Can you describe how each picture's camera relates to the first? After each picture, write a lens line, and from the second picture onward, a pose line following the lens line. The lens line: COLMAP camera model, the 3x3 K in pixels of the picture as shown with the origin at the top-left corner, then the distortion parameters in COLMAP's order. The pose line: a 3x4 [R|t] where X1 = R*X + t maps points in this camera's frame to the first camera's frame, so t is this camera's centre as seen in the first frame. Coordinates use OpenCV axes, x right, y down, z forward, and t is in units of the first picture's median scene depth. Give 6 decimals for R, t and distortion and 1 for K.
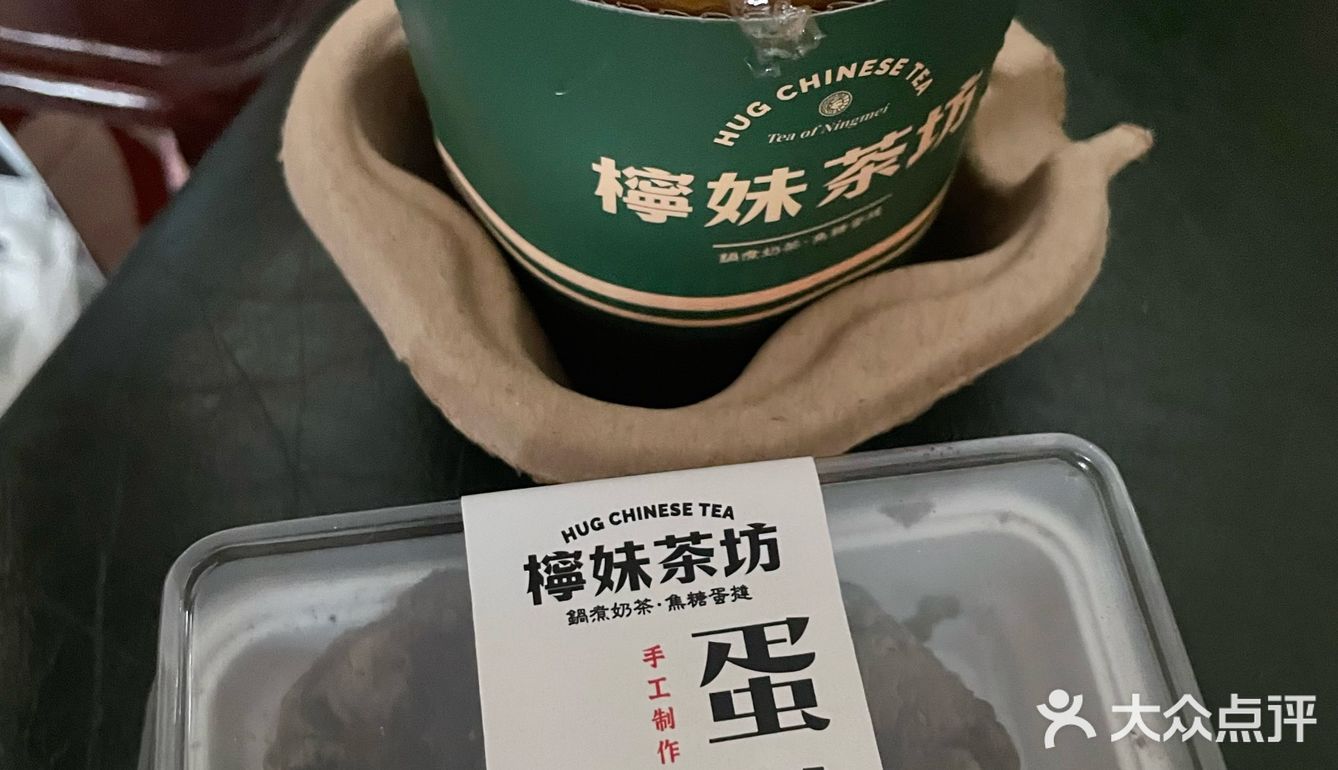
lens RADIAL K [[1363.2, 0, 669.0], [0, 1363.2, 385.0], [0, 0, 1]] dist [0.007102, -0.009251]
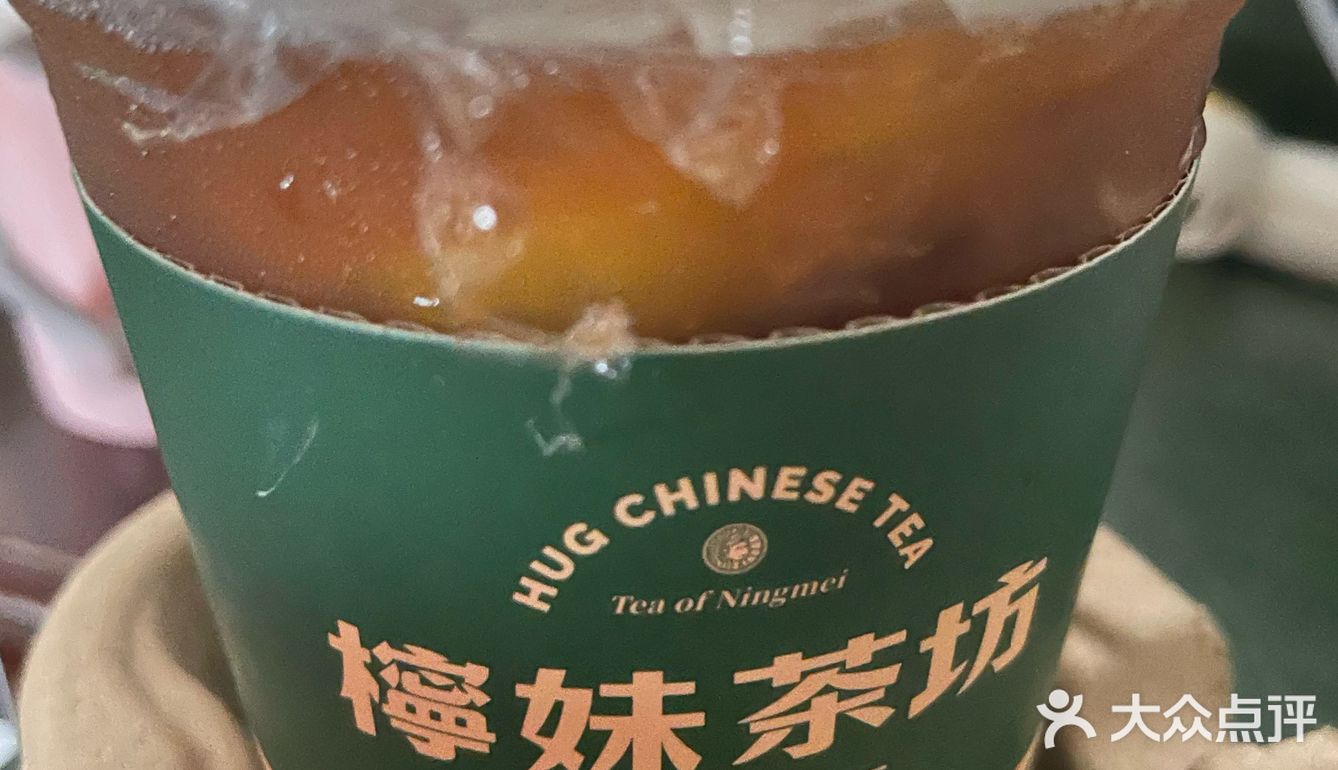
lens RADIAL K [[1363.2, 0, 669.0], [0, 1363.2, 385.0], [0, 0, 1]] dist [0.007102, -0.009251]
pose [[0.984324, 0.057876, -0.166604, 0.175063], [-0.129961, 0.876616, -0.463309, -0.006723], [0.119234, 0.477698, 0.870395, 0.466661]]
